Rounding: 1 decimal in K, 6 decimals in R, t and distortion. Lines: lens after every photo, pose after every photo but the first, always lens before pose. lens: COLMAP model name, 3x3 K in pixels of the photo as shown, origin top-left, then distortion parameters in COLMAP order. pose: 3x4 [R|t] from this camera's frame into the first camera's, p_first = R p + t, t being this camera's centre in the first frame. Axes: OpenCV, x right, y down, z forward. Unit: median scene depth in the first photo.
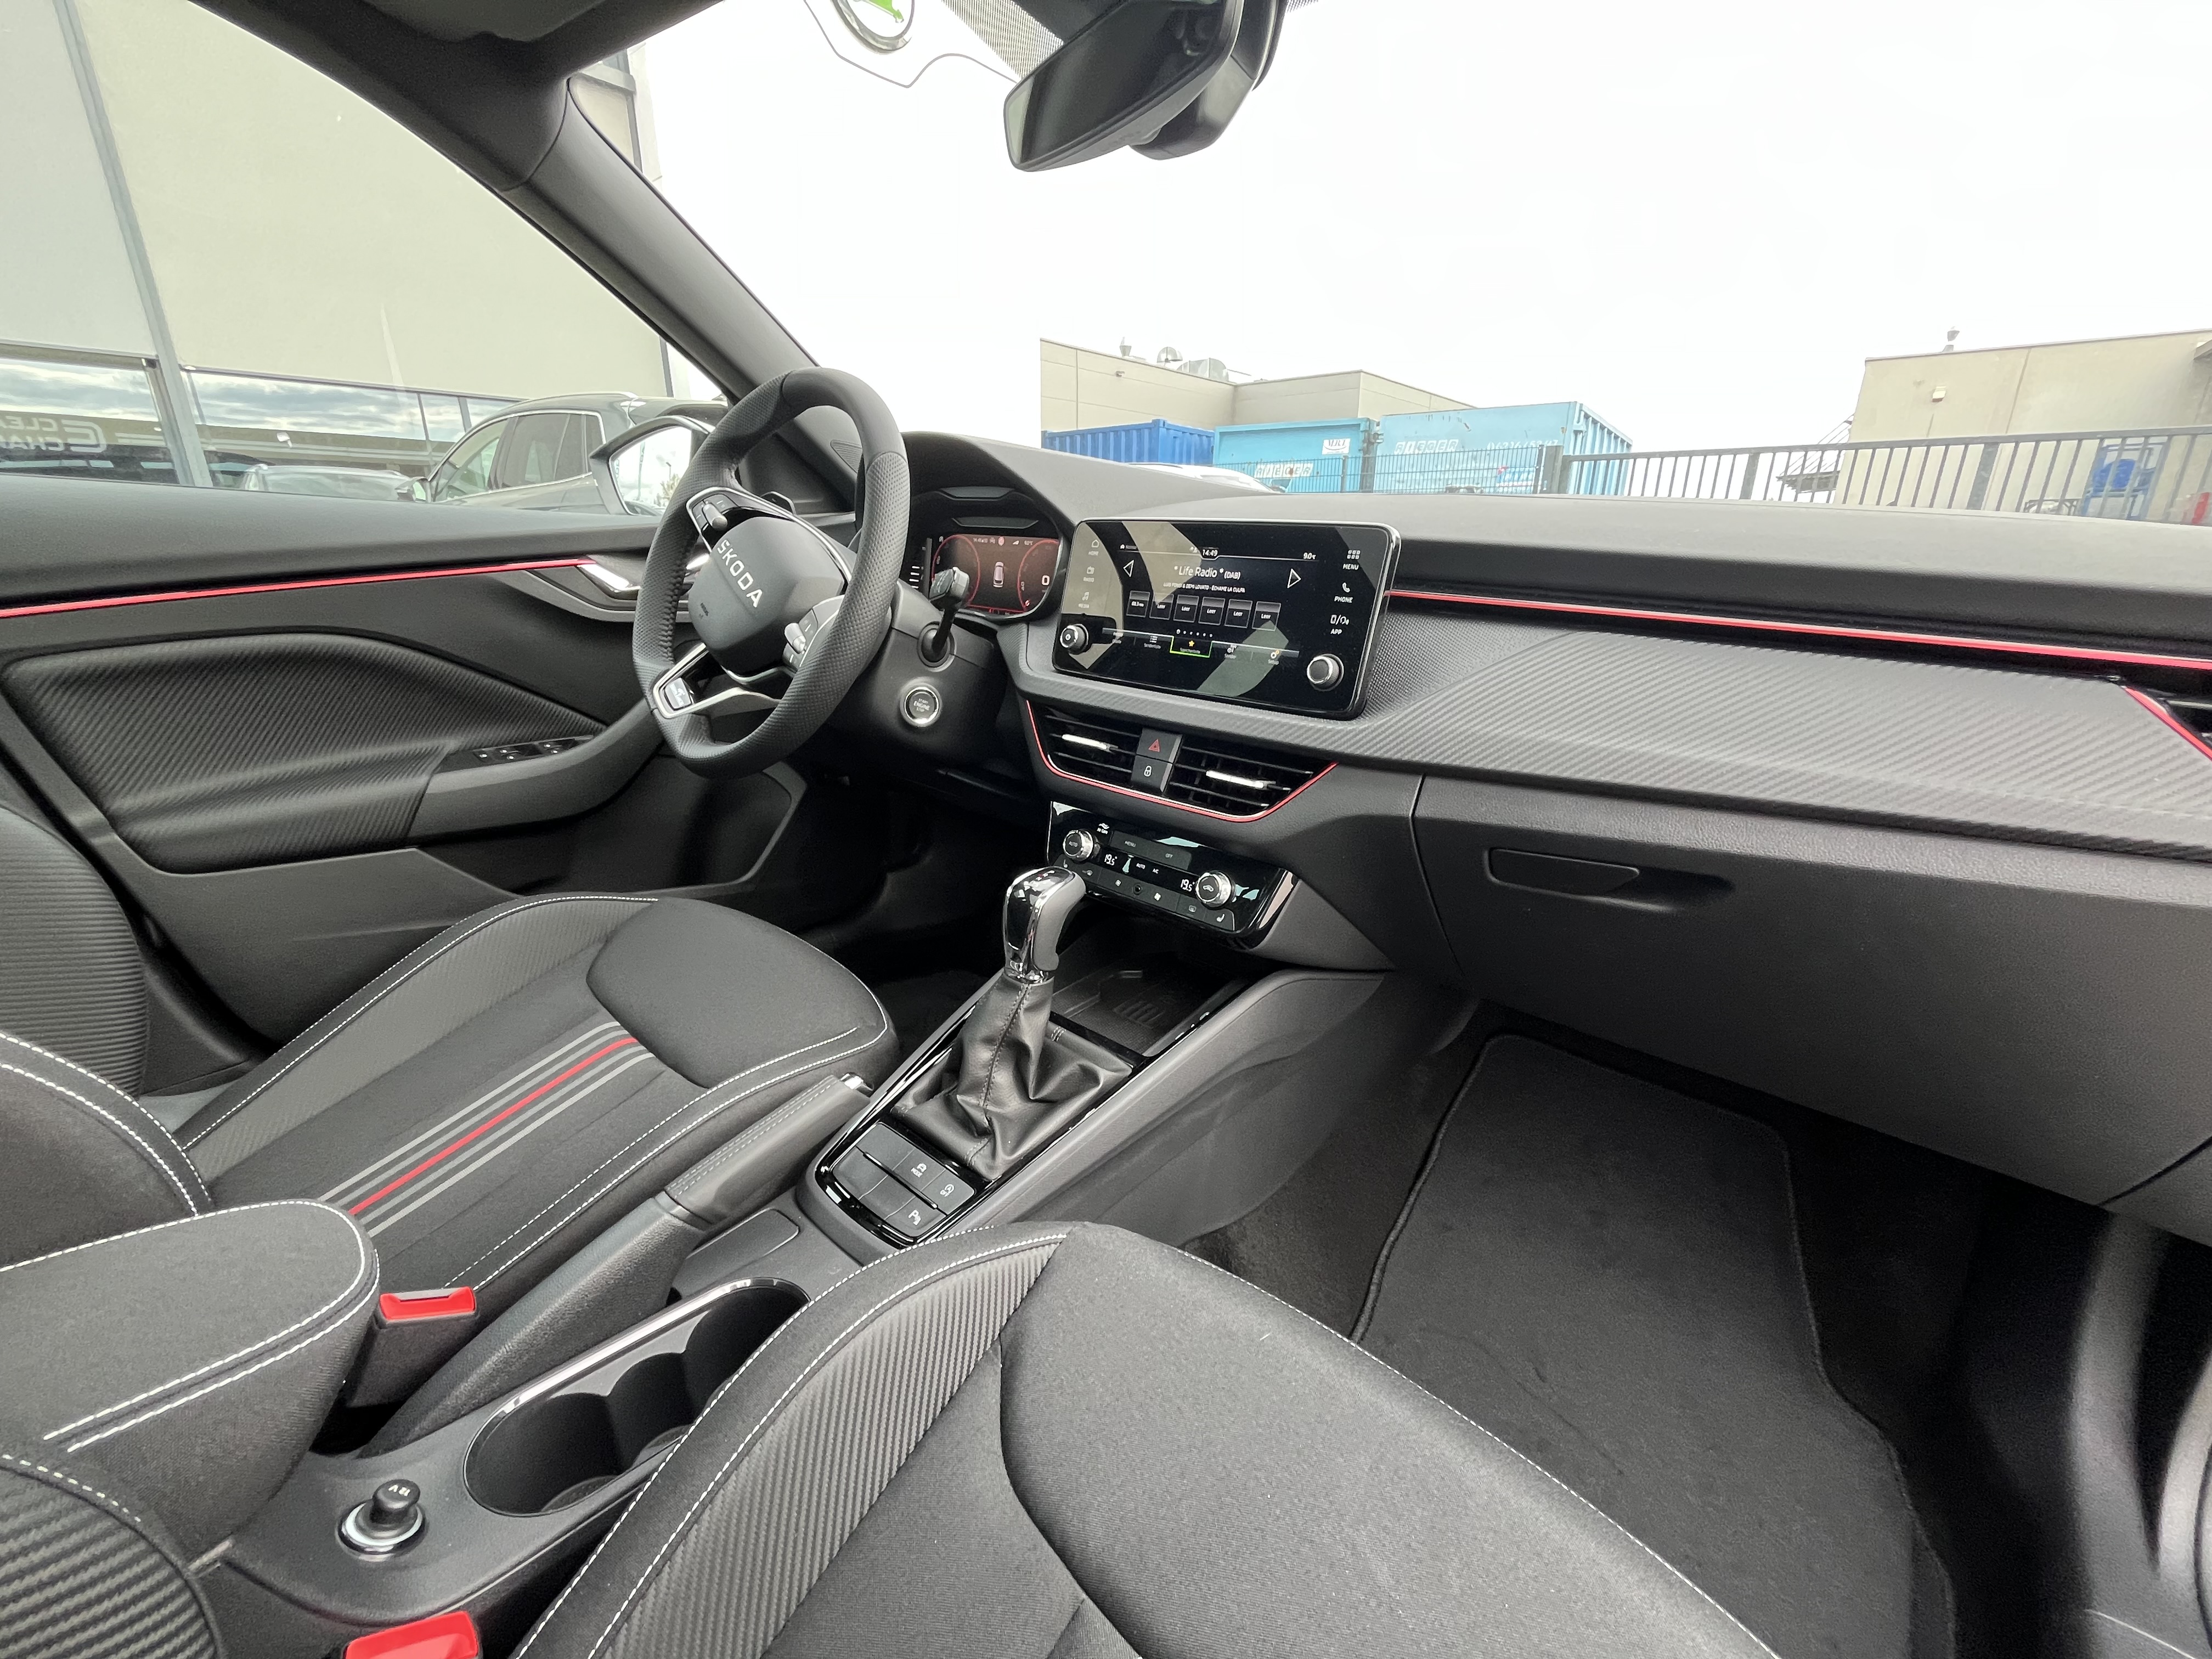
lens RADIAL K [[890.4, 0, 1103.0], [0, 890.4, 834.4], [0, 0, 1]] dist [-0.005221, -0.000013]
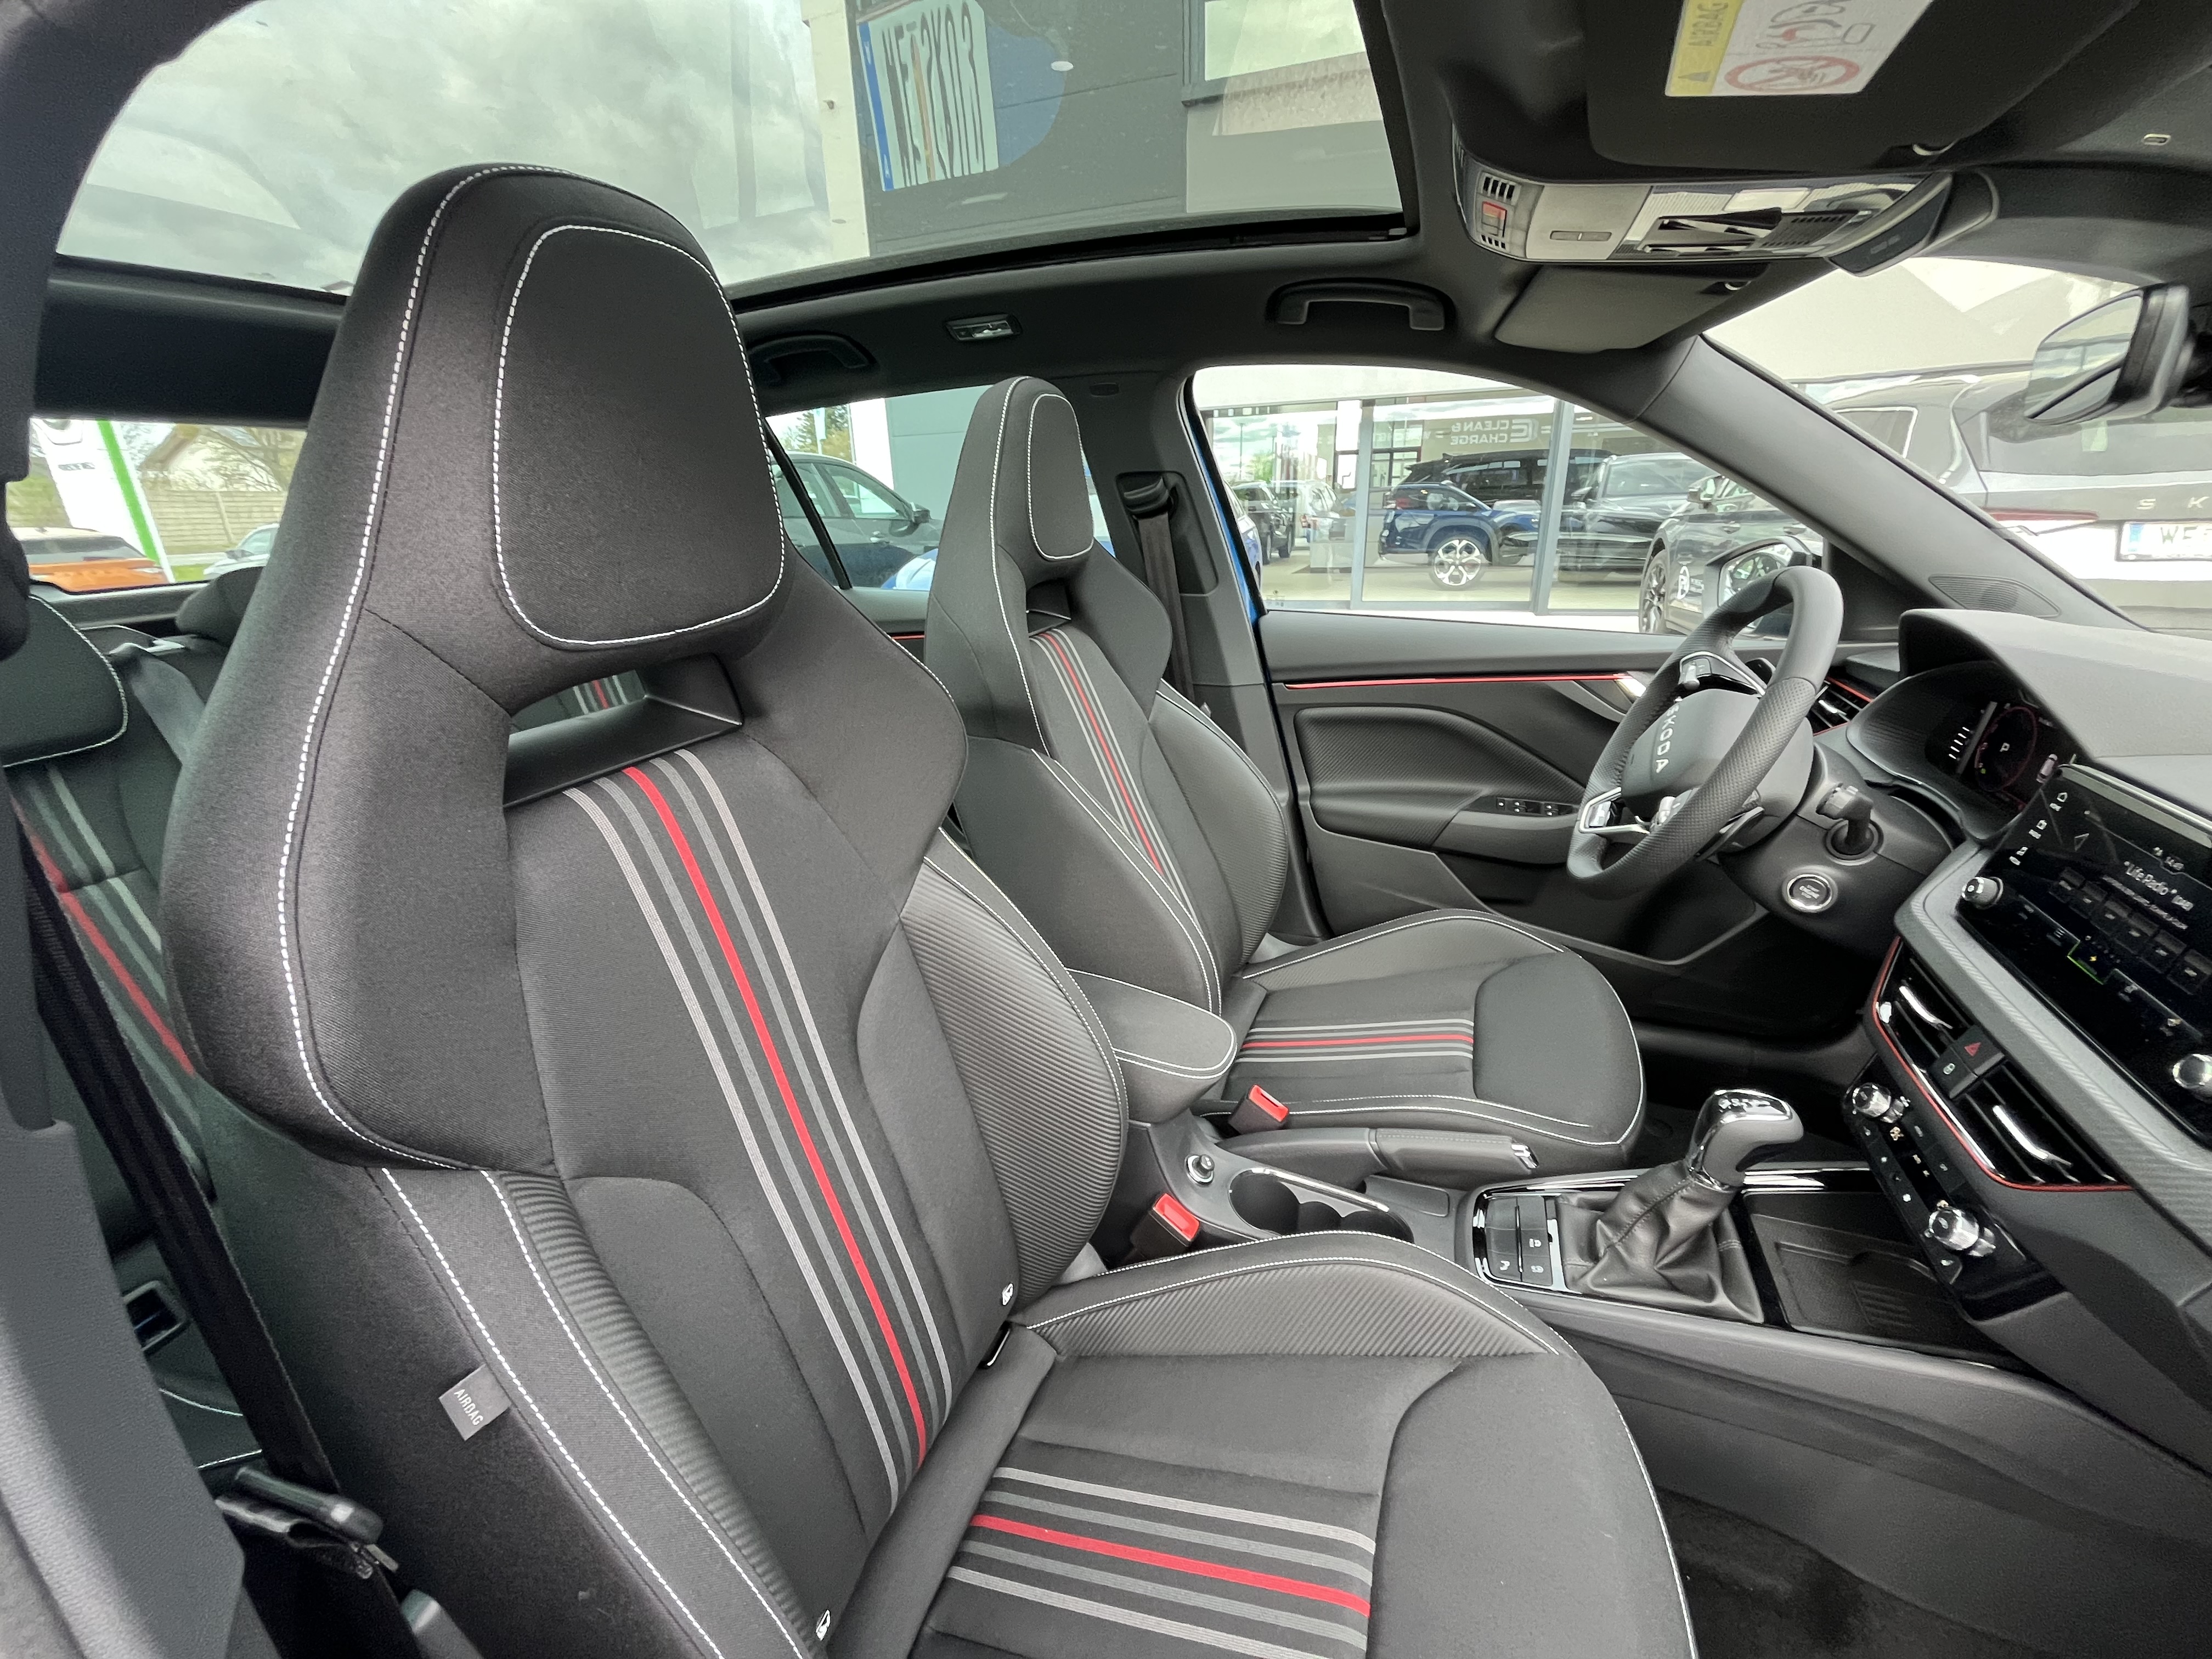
lens RADIAL K [[890.4, 0, 1103.0], [0, 890.4, 834.4], [0, 0, 1]] dist [-0.005221, -0.000013]
pose [[0.334272, 0.310050, -0.890017, 0.478419], [-0.269839, 0.936291, 0.224825, -0.258799], [0.903022, 0.165008, 0.396639, -0.146327]]
